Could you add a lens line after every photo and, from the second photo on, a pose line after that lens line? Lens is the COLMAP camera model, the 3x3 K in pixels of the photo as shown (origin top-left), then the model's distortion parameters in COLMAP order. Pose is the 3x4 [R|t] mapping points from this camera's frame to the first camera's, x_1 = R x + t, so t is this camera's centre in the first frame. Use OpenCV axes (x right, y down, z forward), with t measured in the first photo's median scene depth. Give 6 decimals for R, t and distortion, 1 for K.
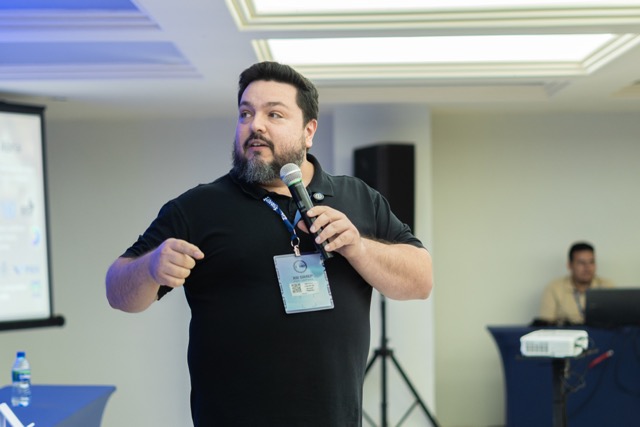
lens RADIAL K [[1451.0, 0, 318.1], [0, 1451.0, 211.4], [0, 0, 1]] dist [0.182655, 0.000000]
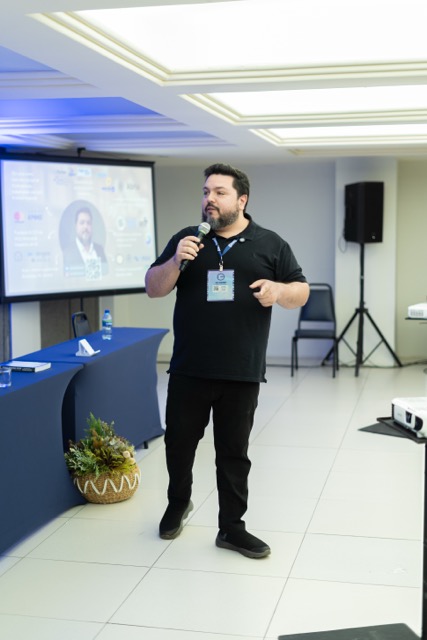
lens RADIAL K [[923.7, 0, 216.5], [0, 923.7, 322.0], [0, 0, 1]] dist [0.305592, 0.000000]
pose [[0.987483, 0.030454, -0.154759, 0.062934], [-0.012025, 0.992863, 0.118649, -0.017458], [0.157268, -0.115303, 0.980802, -0.081624]]
